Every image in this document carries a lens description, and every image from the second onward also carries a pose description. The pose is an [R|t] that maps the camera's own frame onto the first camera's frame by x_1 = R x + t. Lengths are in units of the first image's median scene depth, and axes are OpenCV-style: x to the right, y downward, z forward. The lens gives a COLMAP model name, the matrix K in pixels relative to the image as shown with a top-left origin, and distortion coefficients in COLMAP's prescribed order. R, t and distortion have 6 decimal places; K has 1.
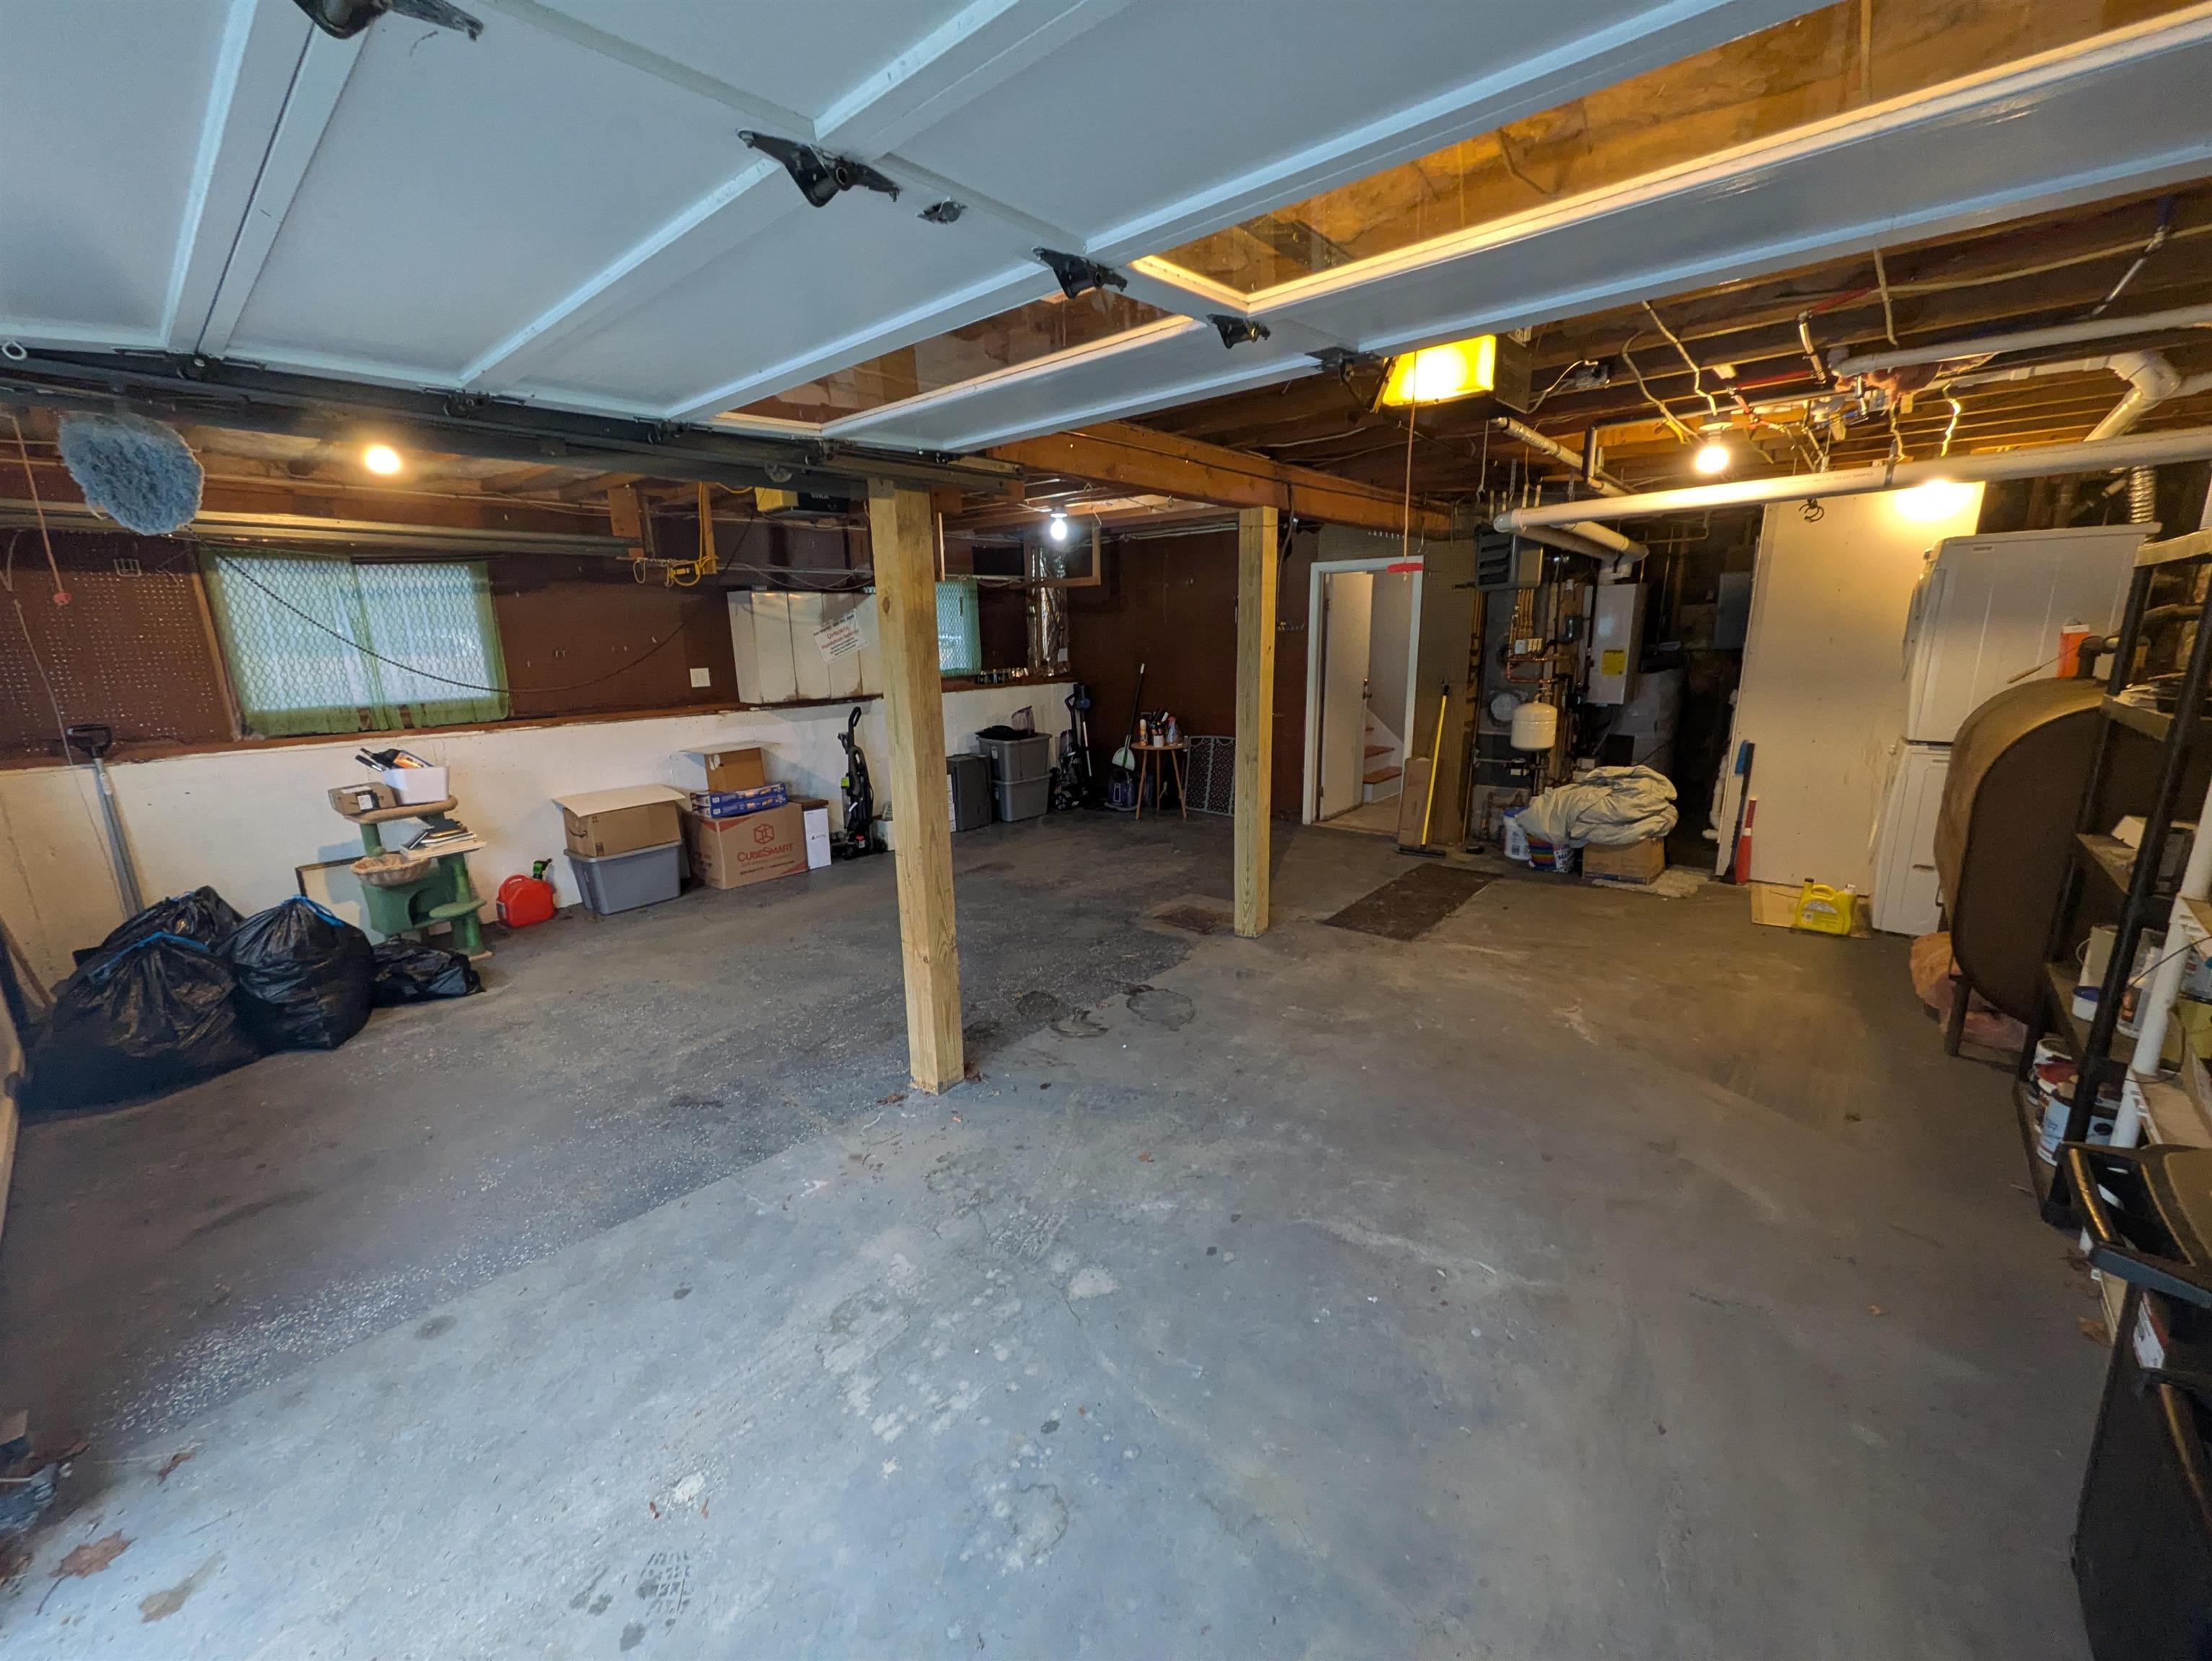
lens RADIAL K [[874.5, 0, 1131.1], [0, 874.5, 823.4], [0, 0, 1]] dist [0.015742, -0.008670]
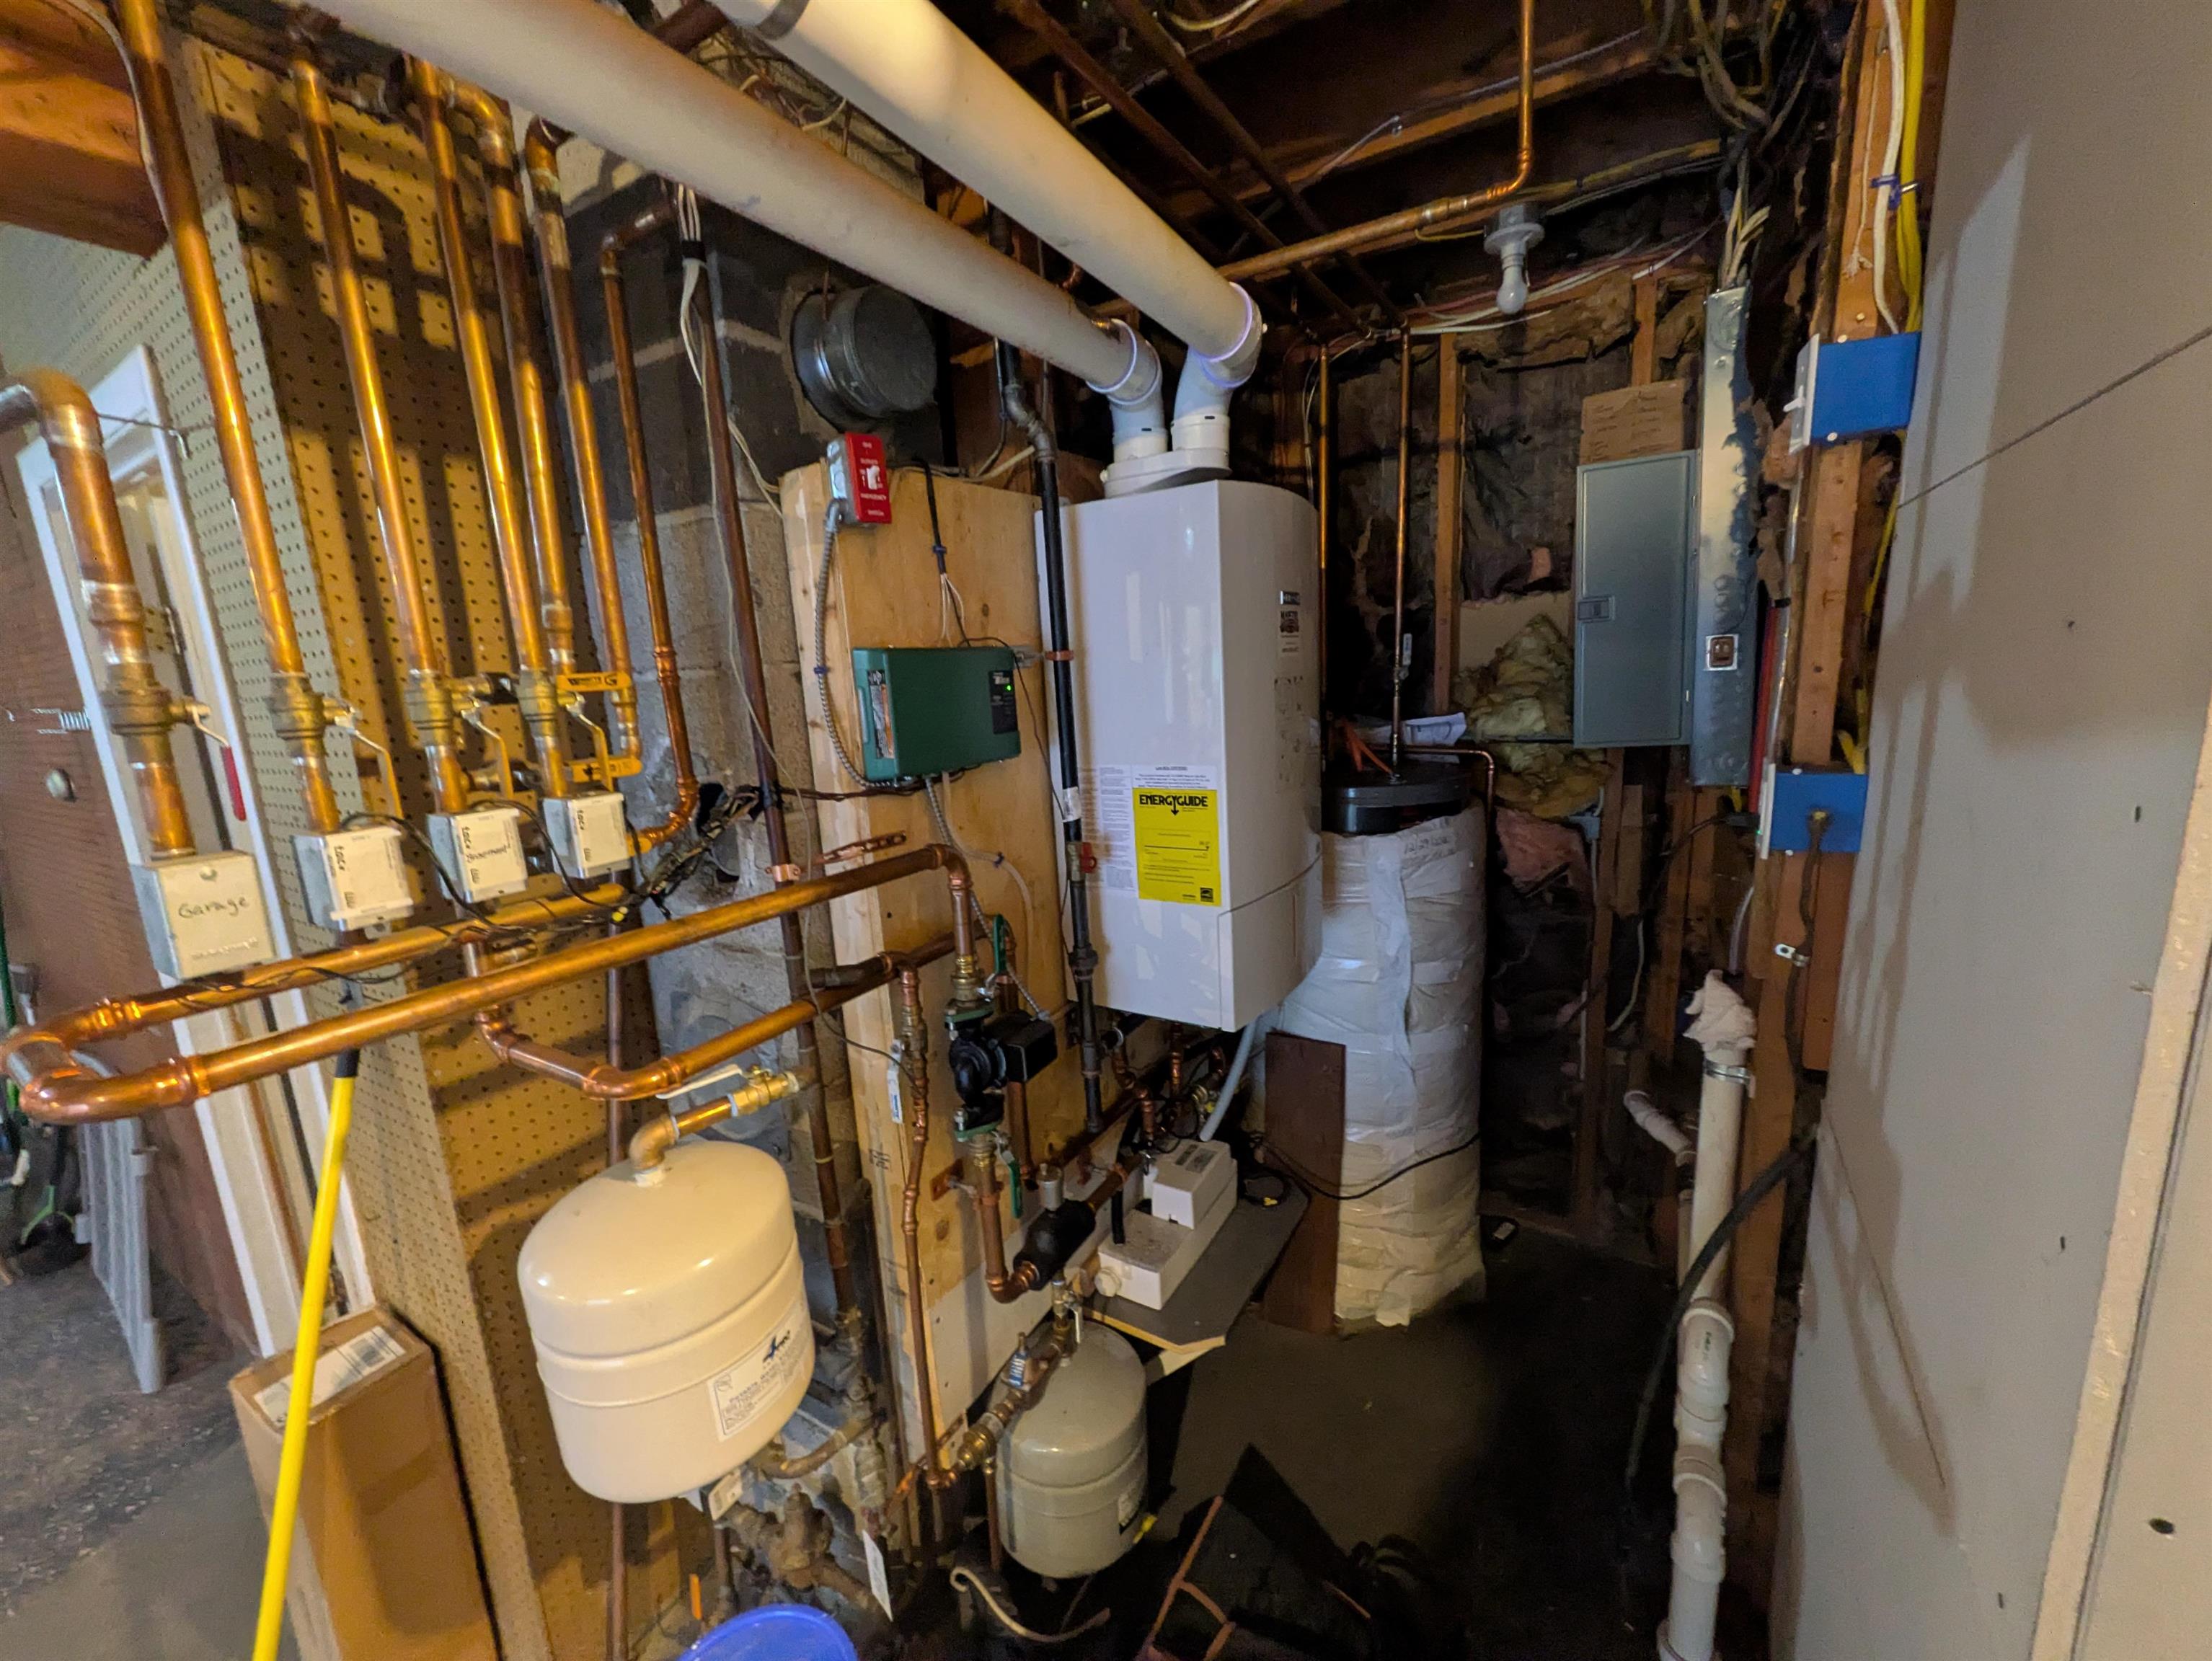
lens RADIAL K [[871.0, 0, 1107.2], [0, 871.0, 820.8], [0, 0, 1]] dist [0.002448, -0.000245]
pose [[0.988827, -0.058258, 0.137213, 0.574686], [0.064280, 0.997135, -0.039871, -0.209225], [-0.134497, 0.048245, 0.989739, 0.899865]]
